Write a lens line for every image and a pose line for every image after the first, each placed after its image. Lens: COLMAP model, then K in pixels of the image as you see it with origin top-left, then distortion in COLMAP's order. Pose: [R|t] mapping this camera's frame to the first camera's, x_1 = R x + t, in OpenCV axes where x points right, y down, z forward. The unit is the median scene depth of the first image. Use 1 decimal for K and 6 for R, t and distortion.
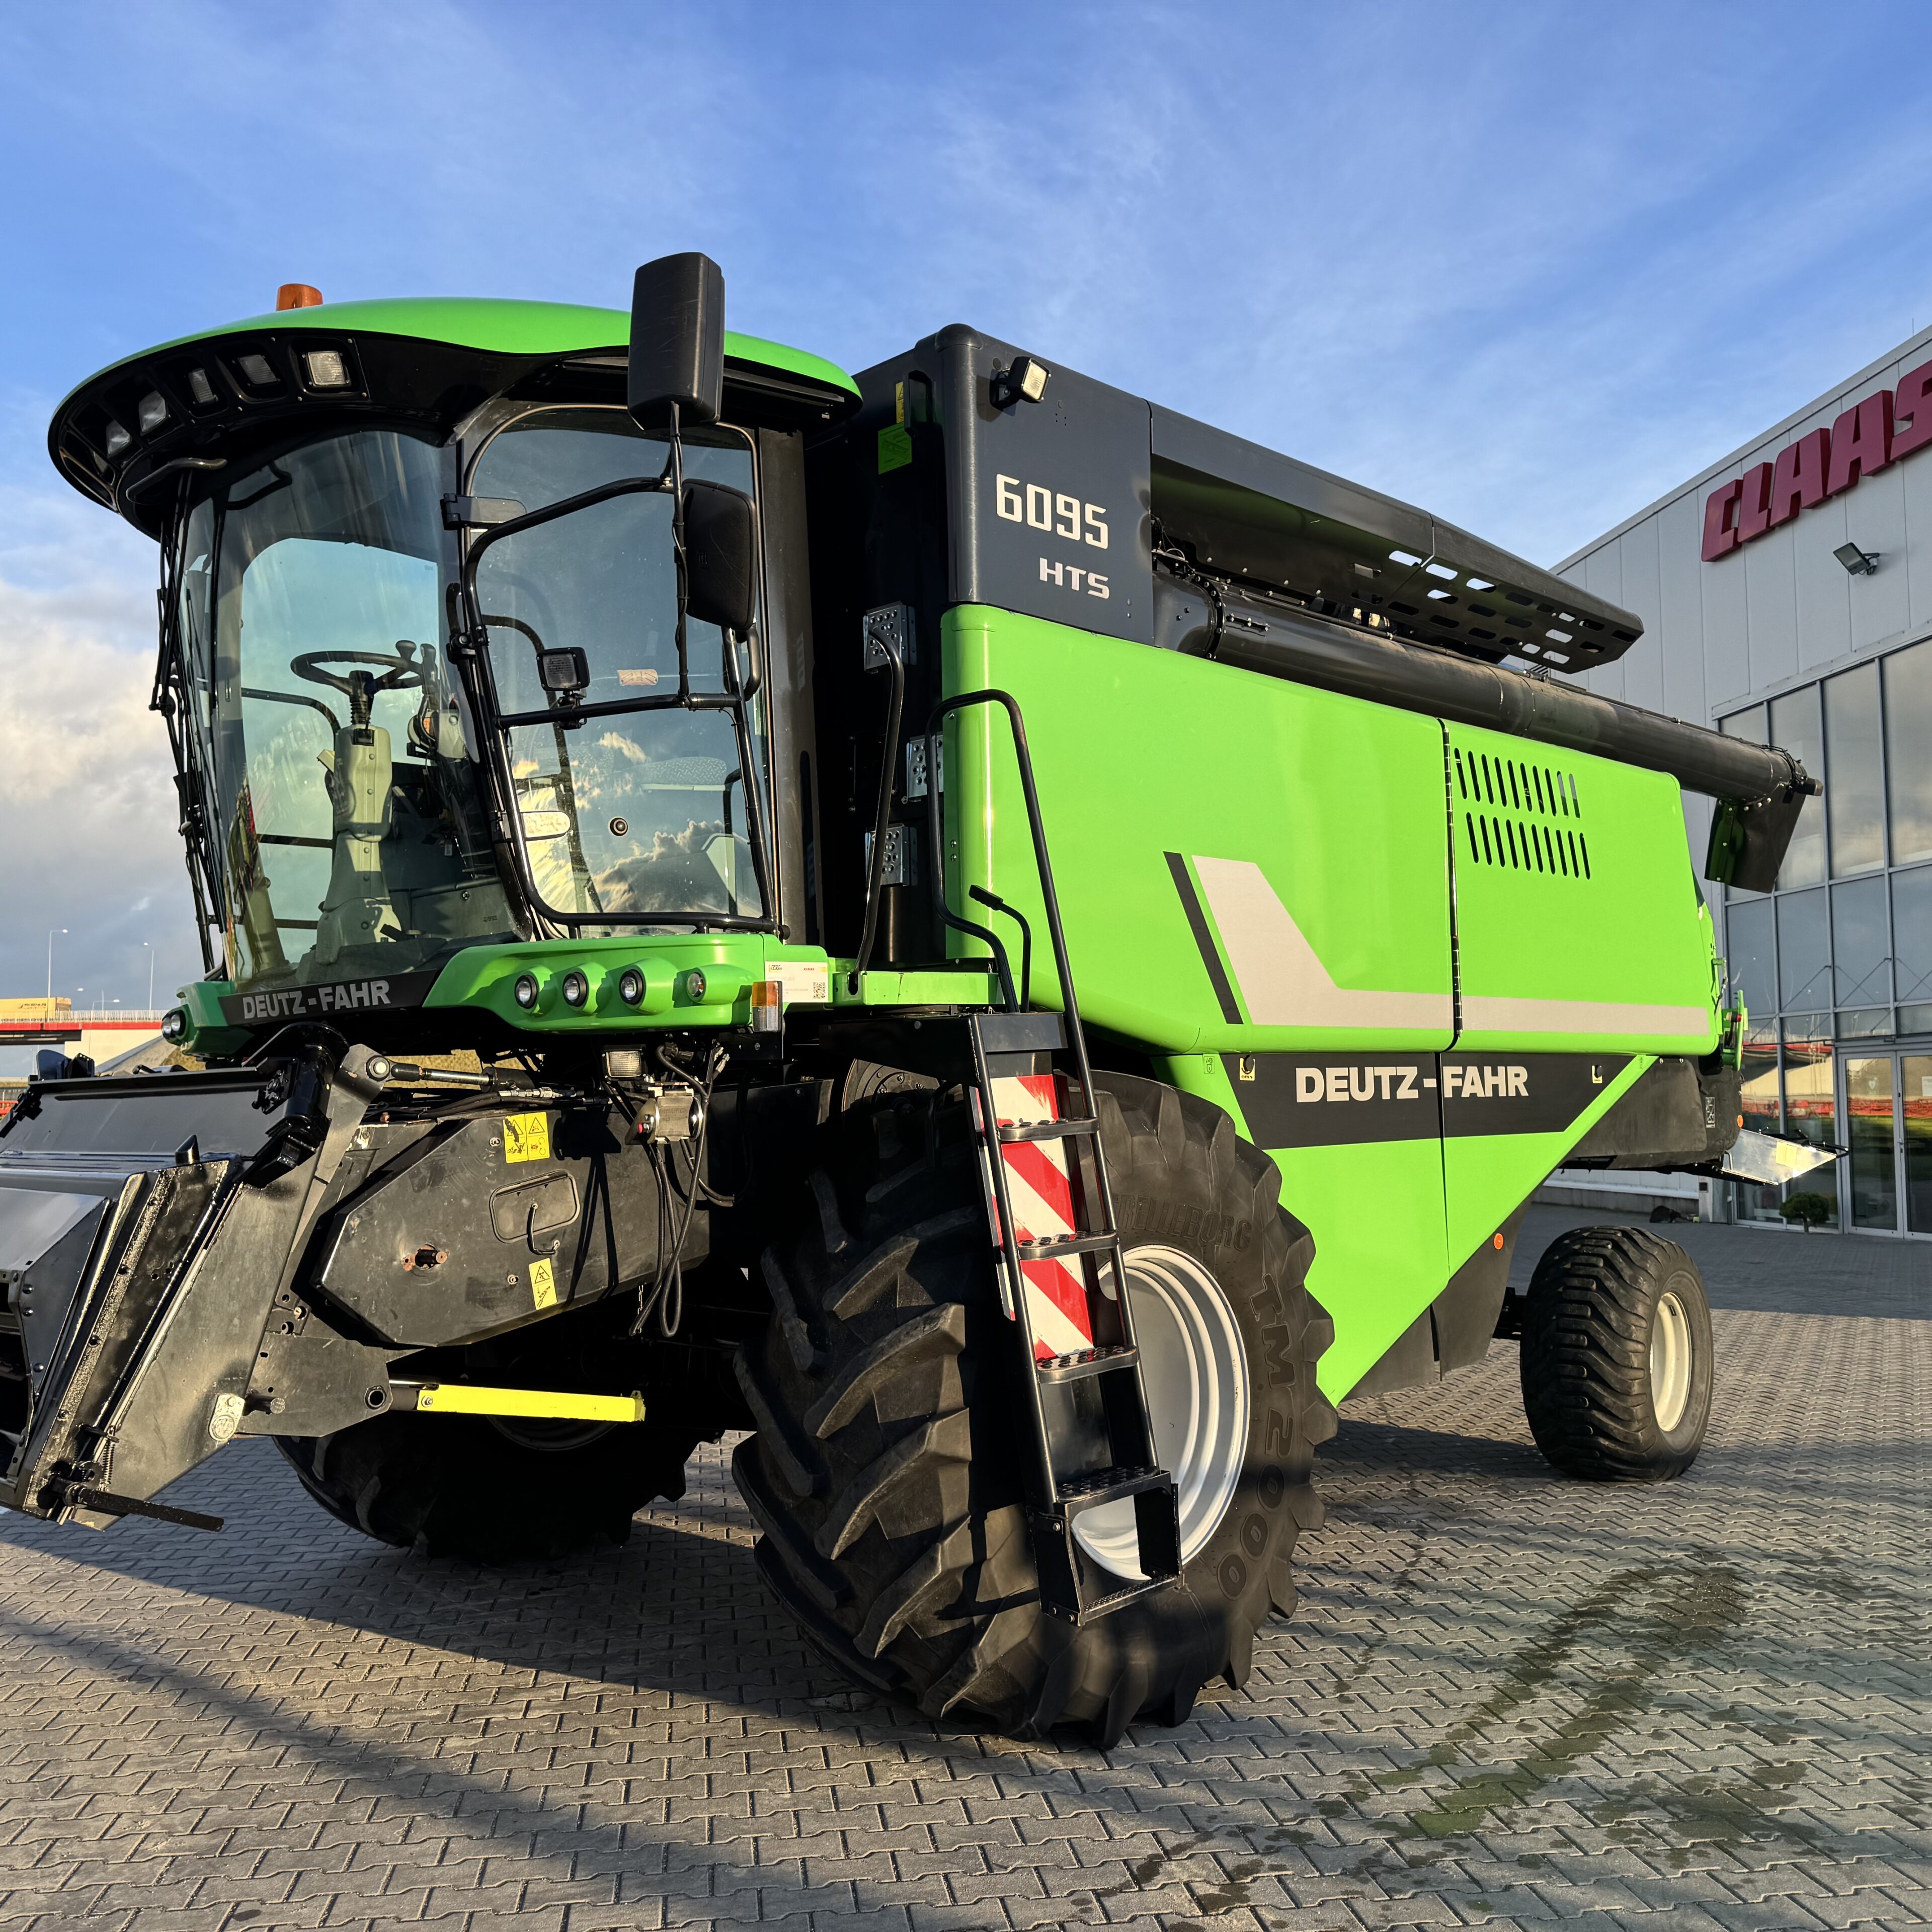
lens RADIAL K [[1799.1, 0, 966.0], [0, 1799.1, 966.0], [0, 0, 1]] dist [0.174996, -0.381353]
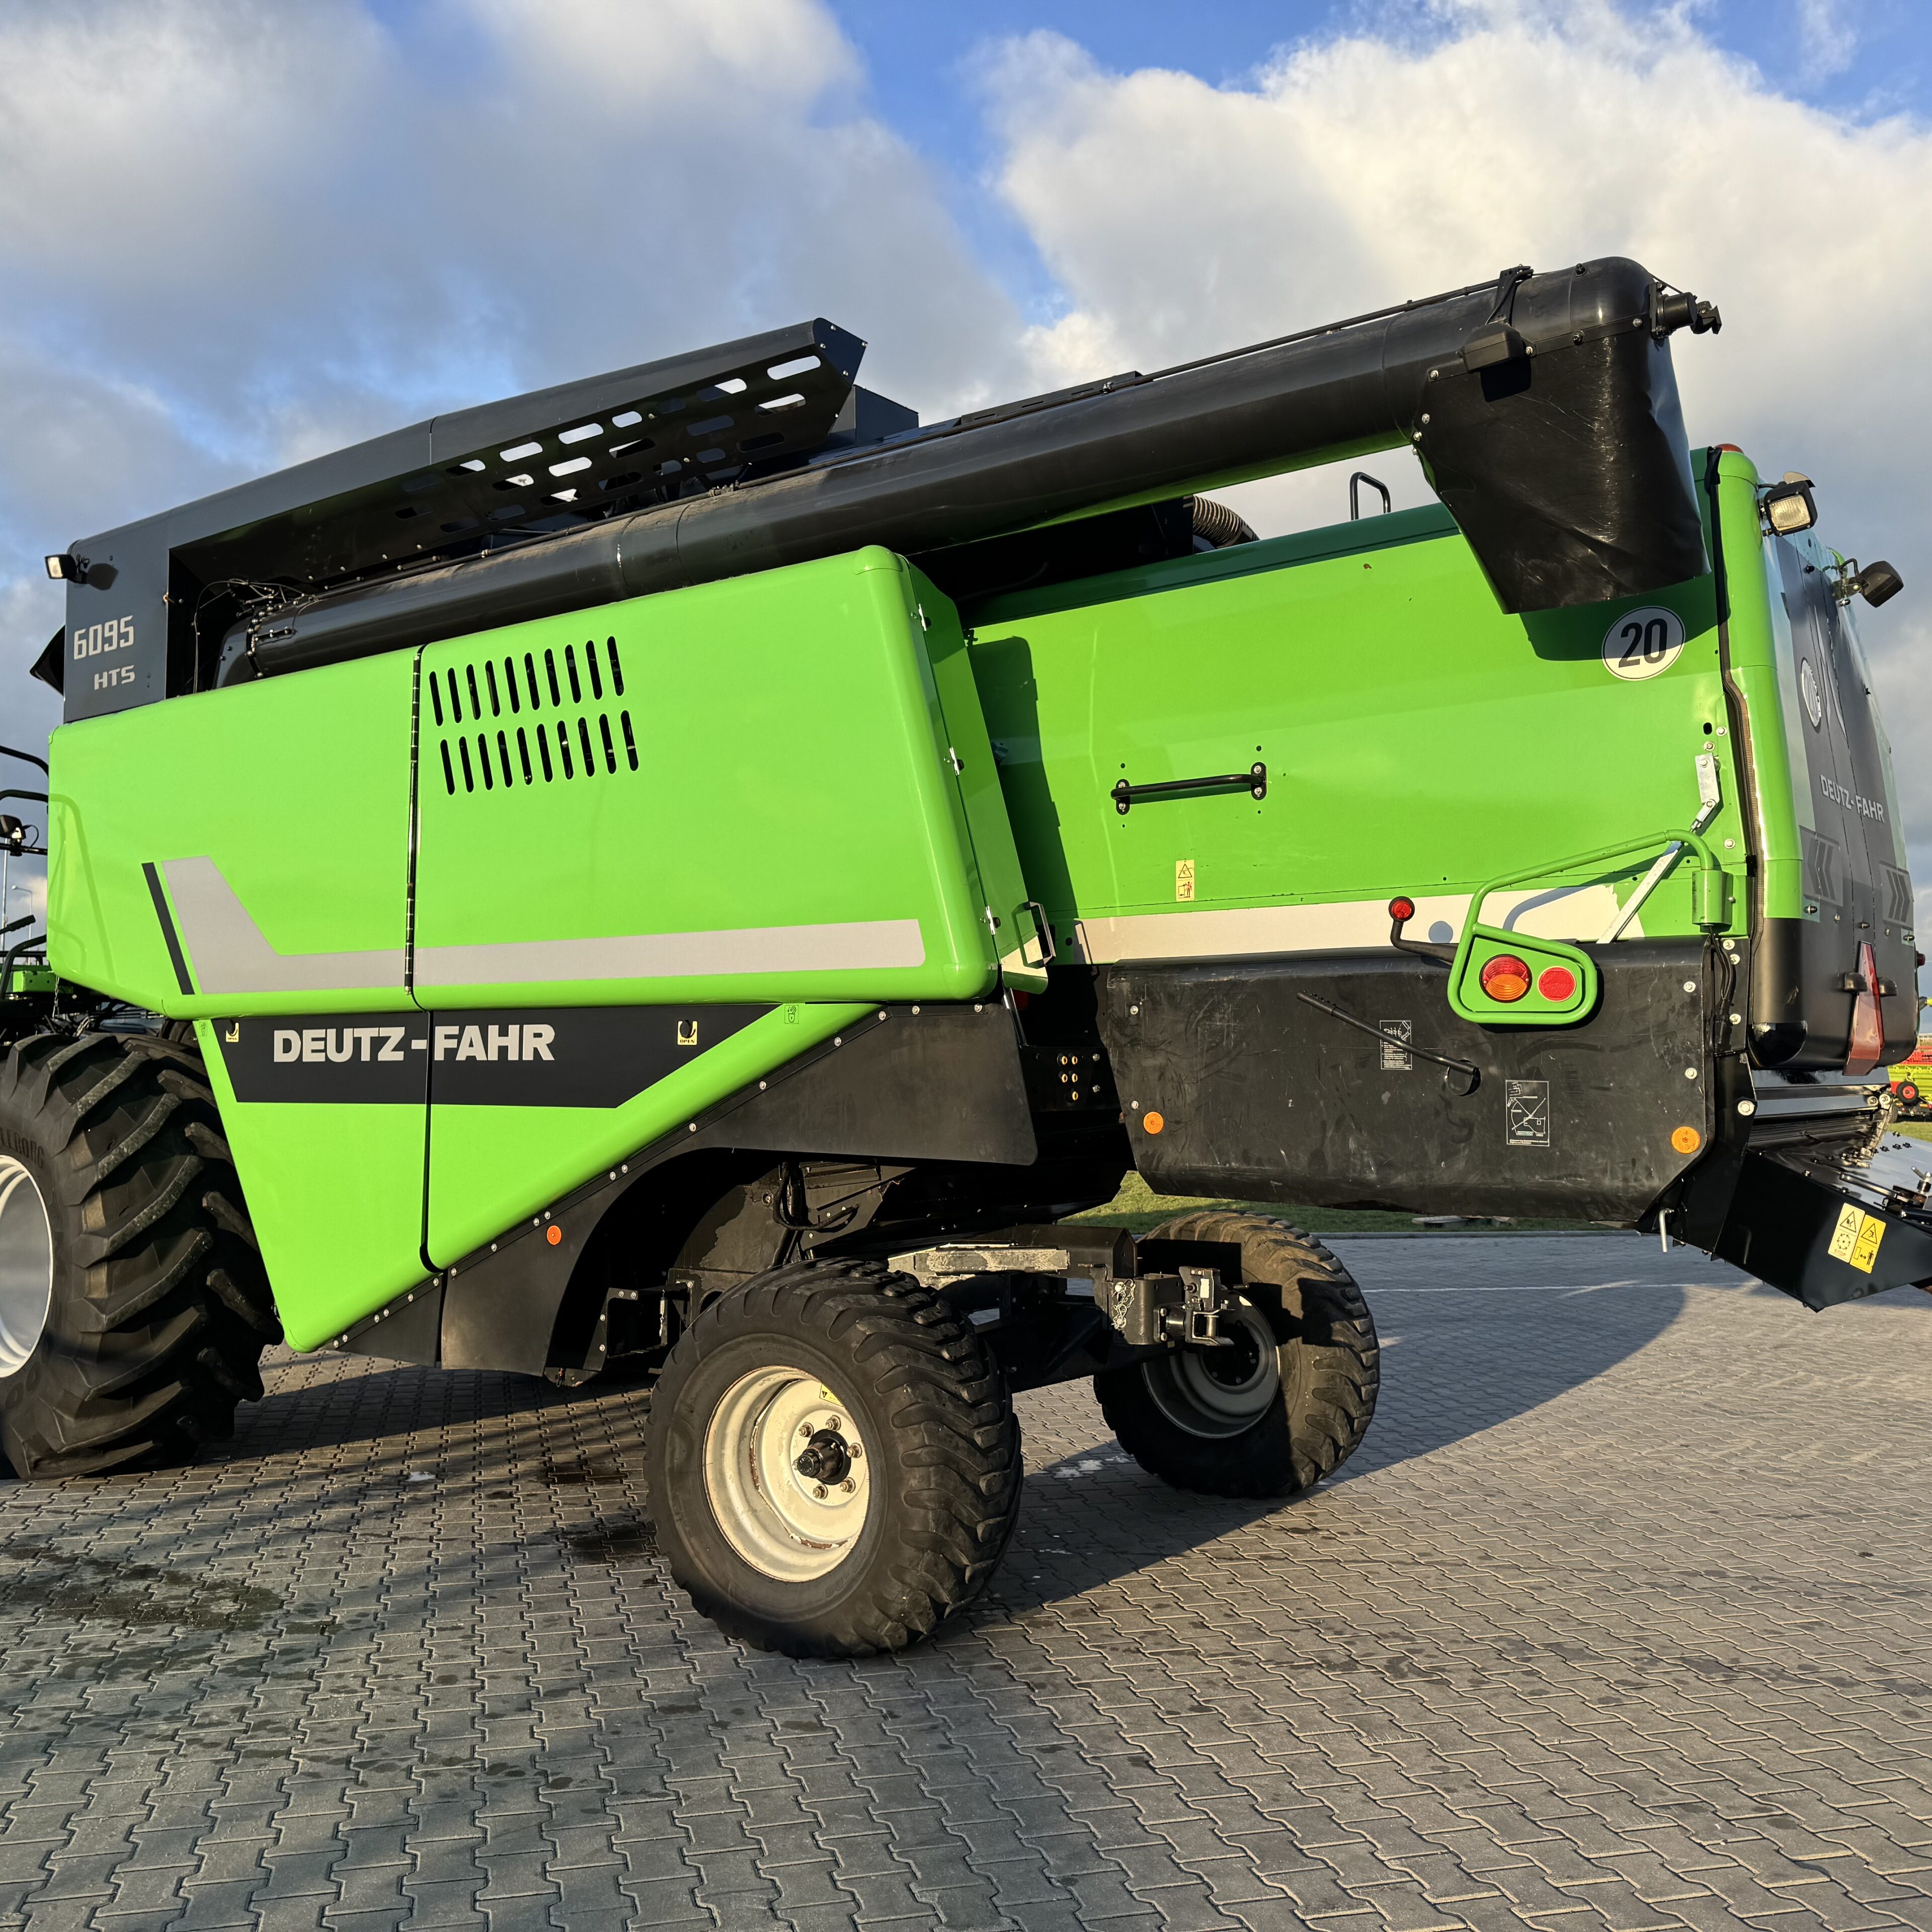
lens RADIAL K [[1795.5, 0, 966.0], [0, 1795.5, 966.0], [0, 0, 1]] dist [0.072578, -0.123778]
pose [[0.135448, -0.038221, -0.990047, 1.281705], [0.062022, 0.997623, -0.030029, 0.073848], [0.988841, -0.057337, 0.137496, 1.224828]]
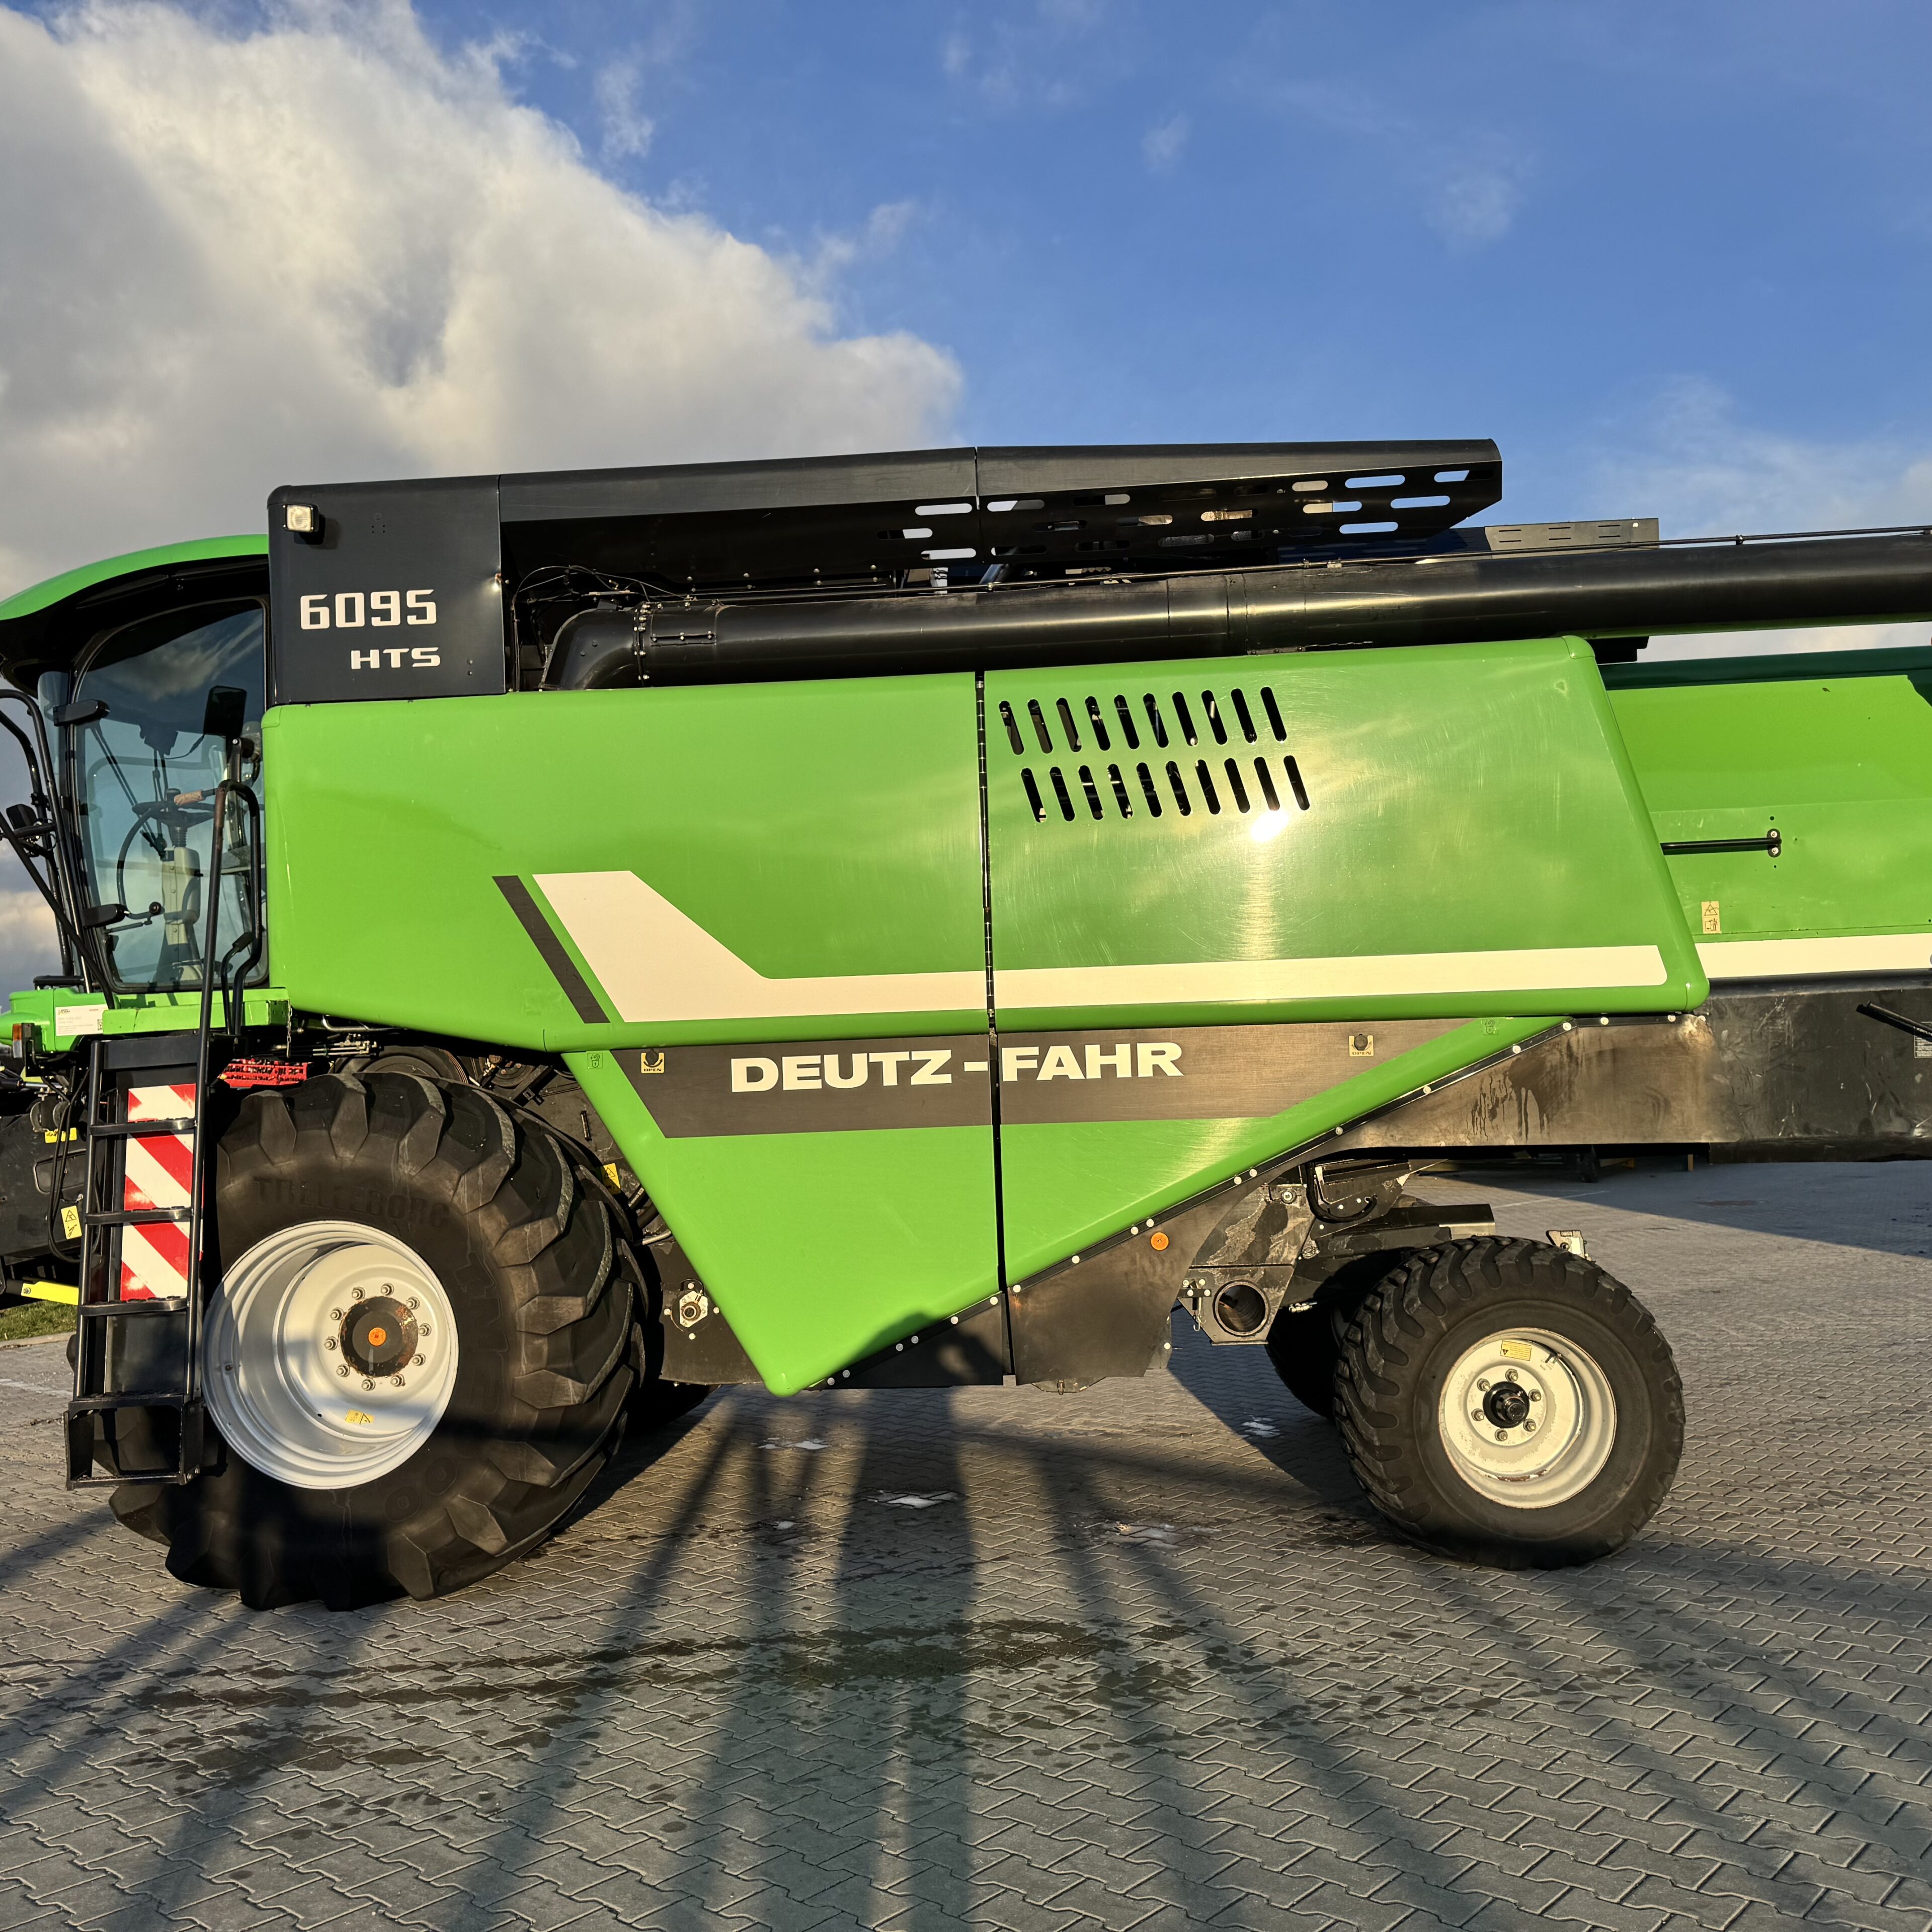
lens RADIAL K [[1799.1, 0, 966.0], [0, 1799.1, 966.0], [0, 0, 1]] dist [0.174996, -0.381353]
pose [[0.644049, -0.051489, -0.763250, 1.023412], [0.075113, 0.997167, -0.003887, 0.016994], [0.761288, -0.054827, 0.646092, 0.425817]]
